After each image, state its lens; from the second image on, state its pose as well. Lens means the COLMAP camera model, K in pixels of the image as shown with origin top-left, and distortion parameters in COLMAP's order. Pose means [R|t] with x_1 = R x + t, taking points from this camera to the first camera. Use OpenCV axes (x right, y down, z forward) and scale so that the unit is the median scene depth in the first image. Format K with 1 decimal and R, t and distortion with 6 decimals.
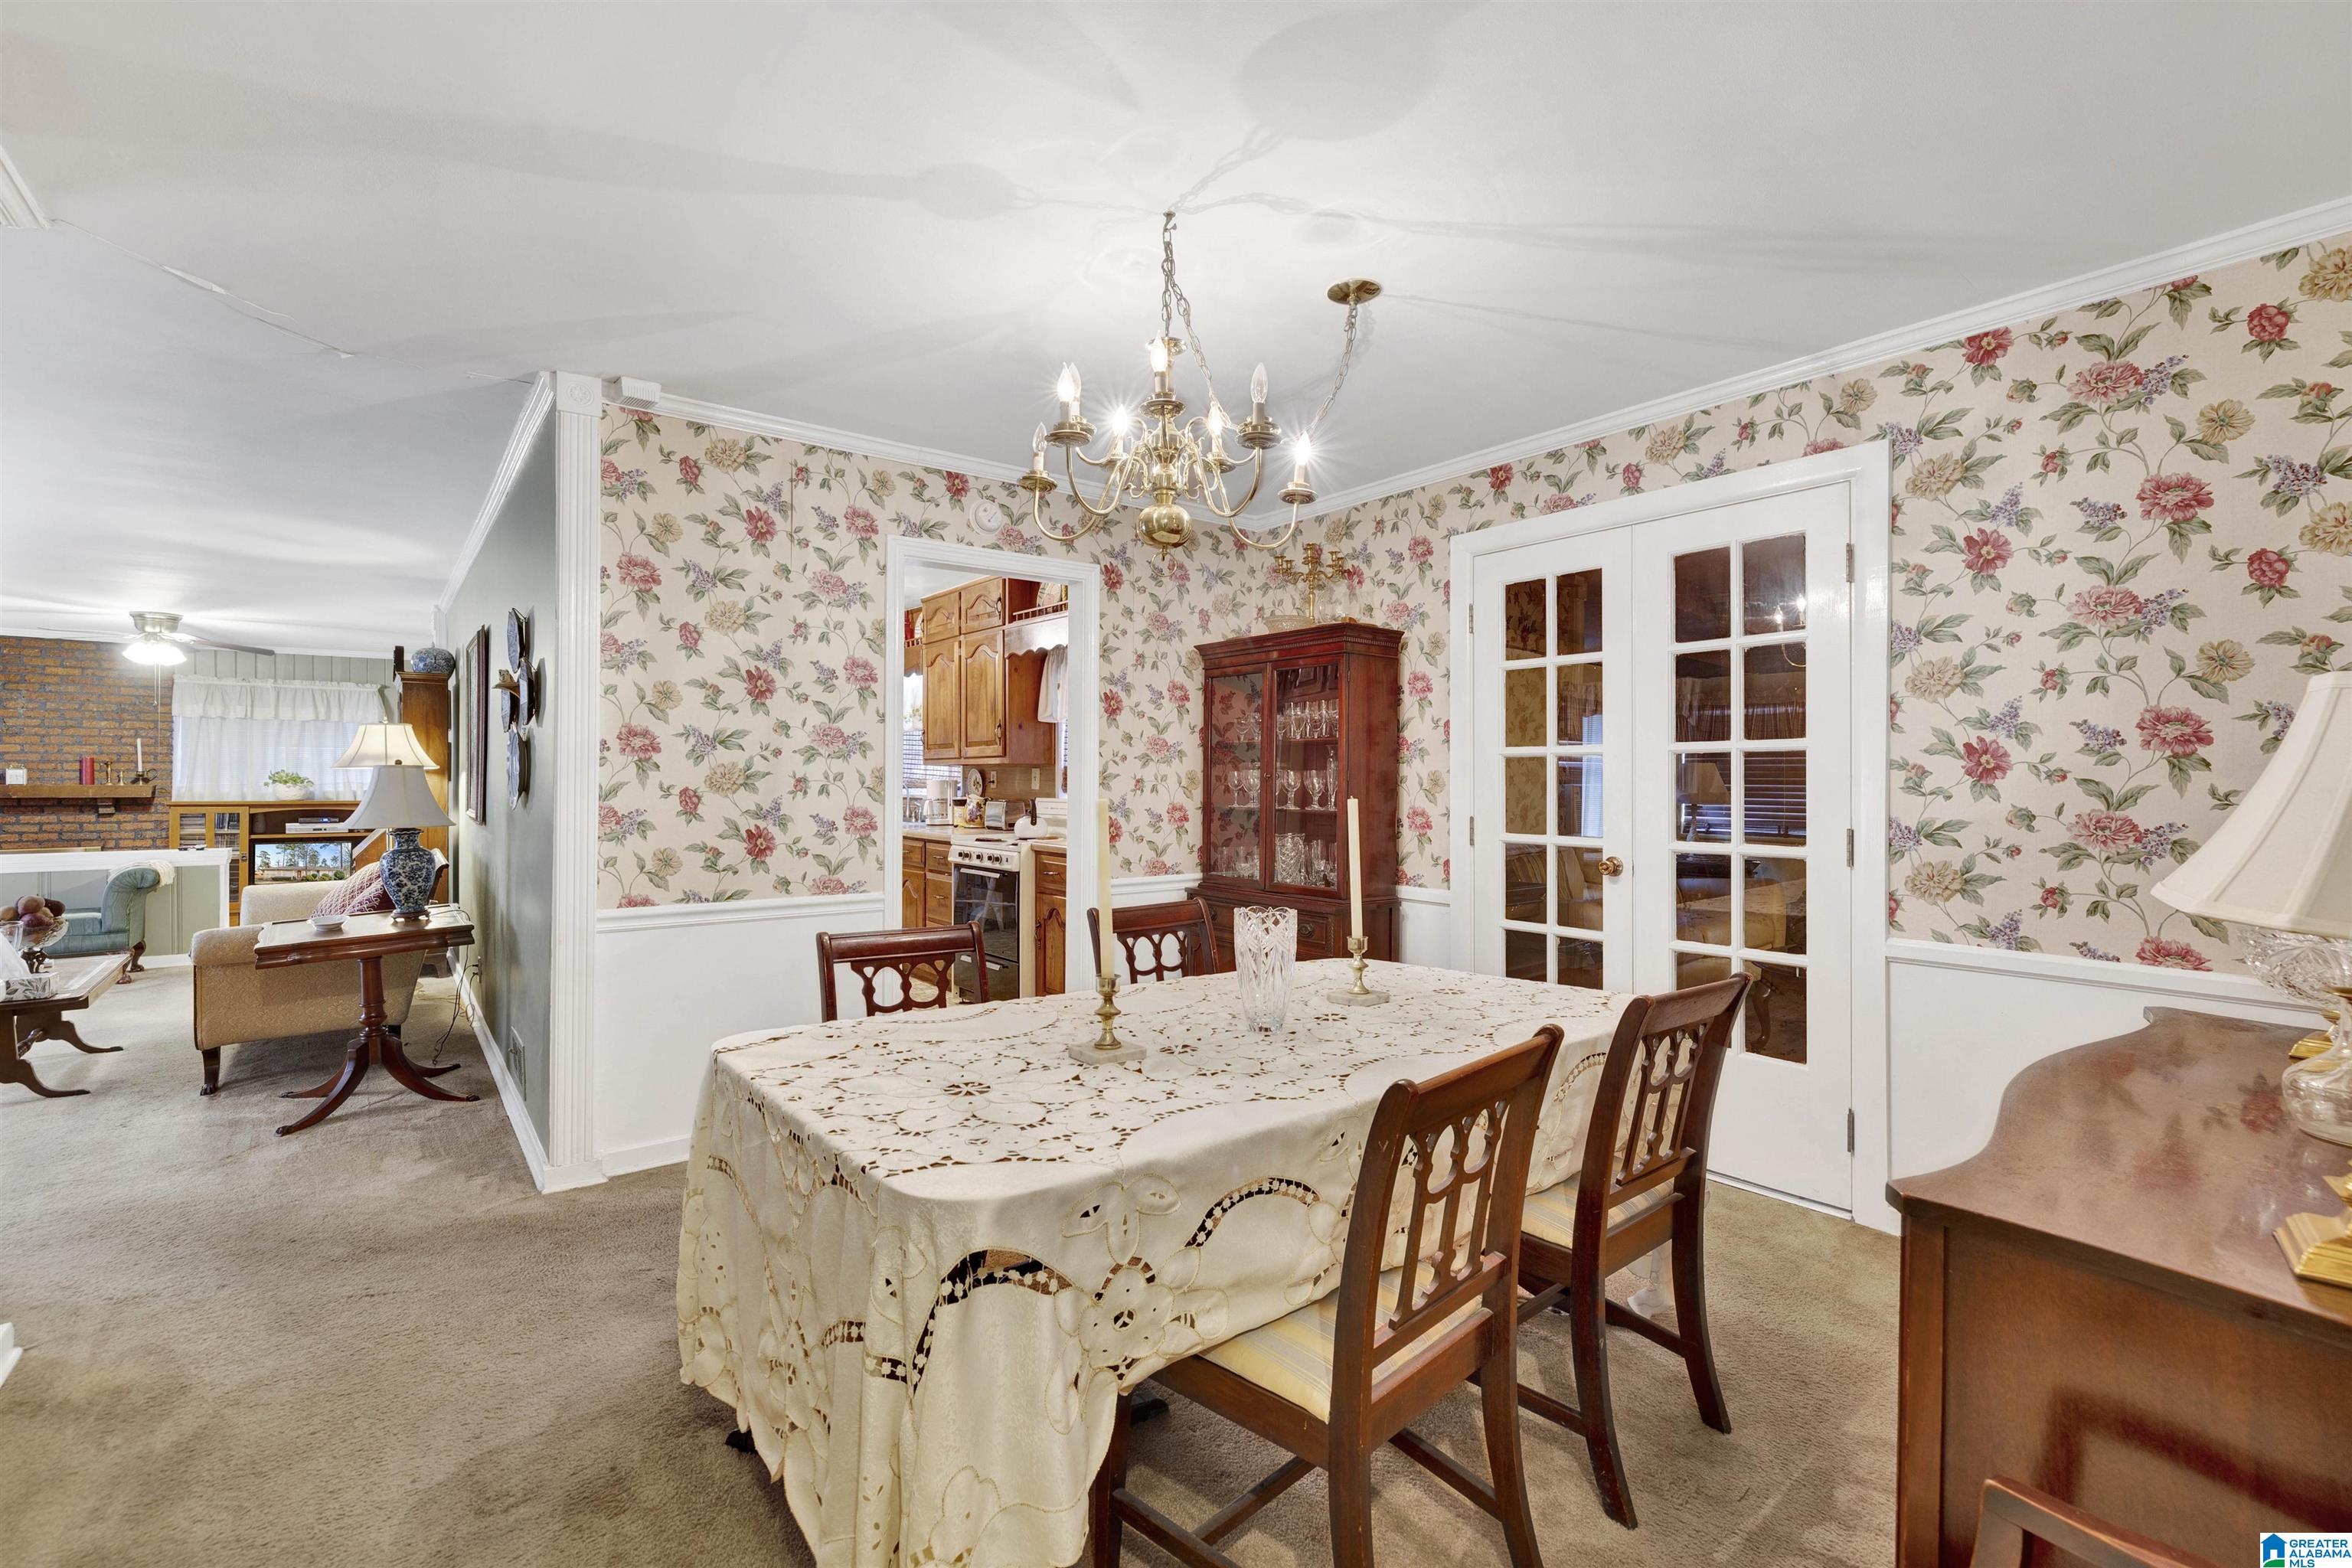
lens RADIAL K [[1015.9, 0, 1176.4], [0, 1015.9, 773.0], [0, 0, 1]] dist [0.002165, -0.000479]
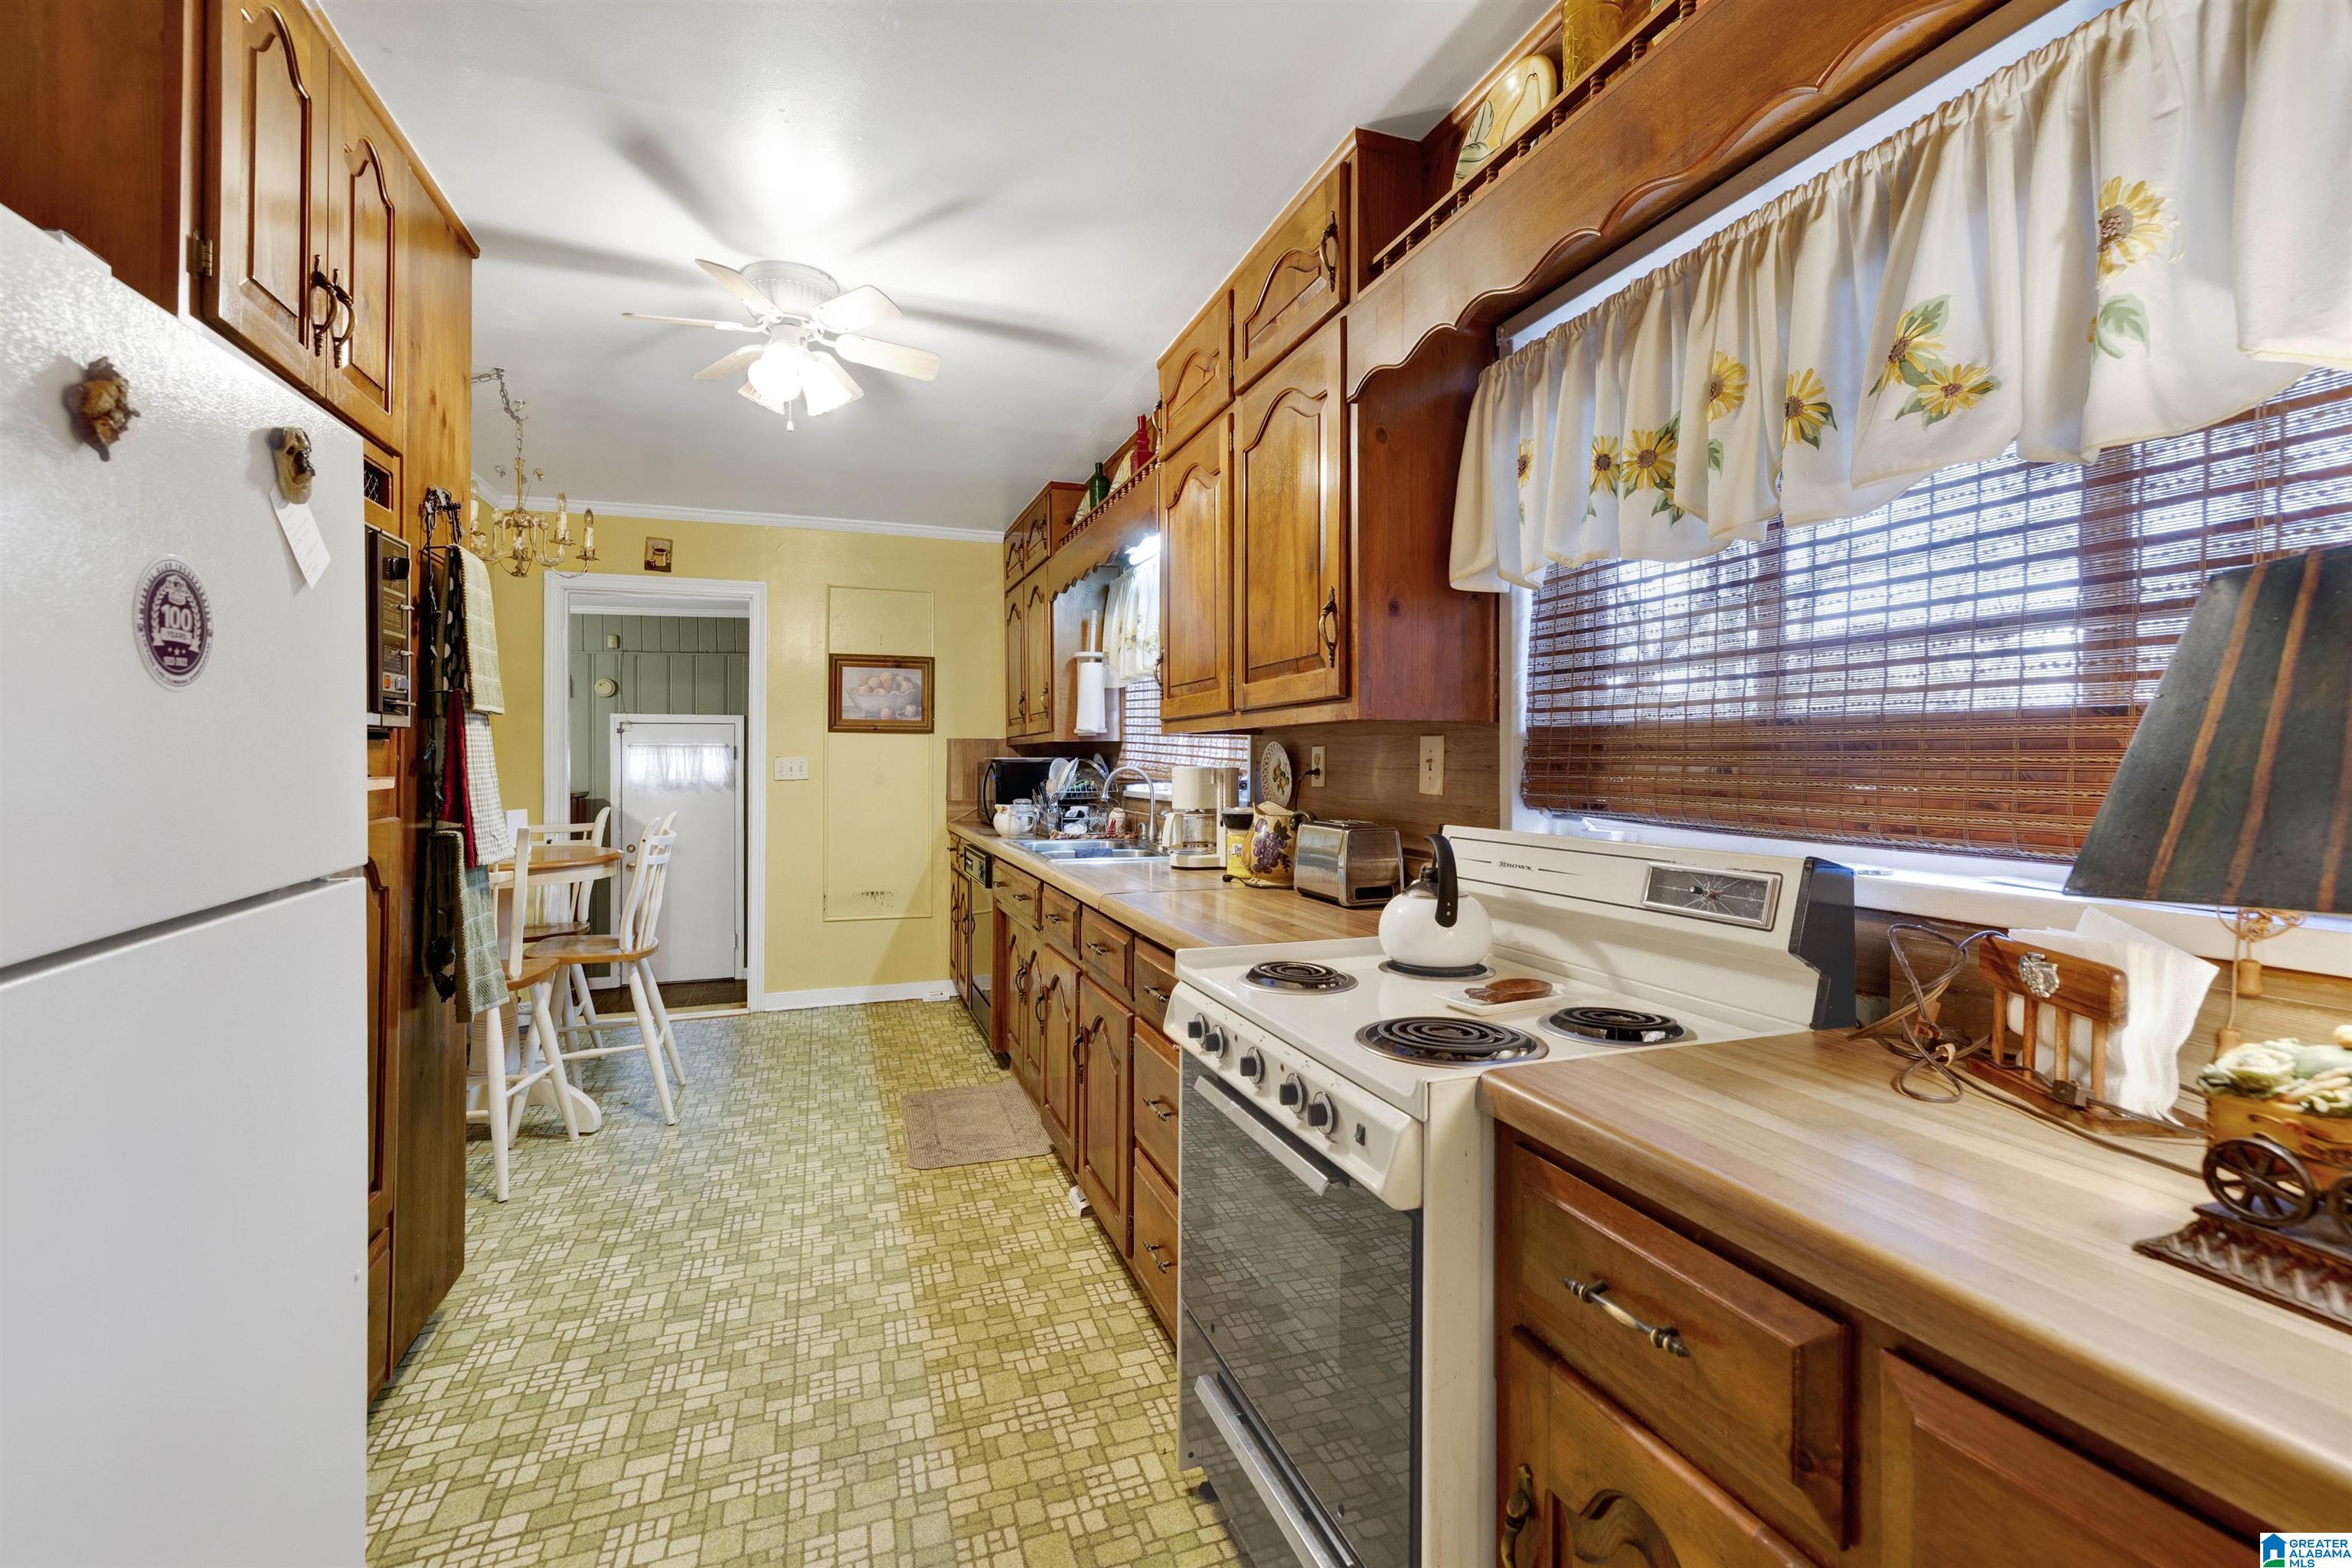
lens RADIAL K [[1015.9, 0, 1176.4], [0, 1015.9, 773.0], [0, 0, 1]] dist [0.002165, -0.000479]
pose [[0.946292, -0.000100, -0.323312, -0.112519], [0.006326, 0.999814, 0.018207, 0.001738], [0.323250, -0.019275, 0.946117, 0.655531]]
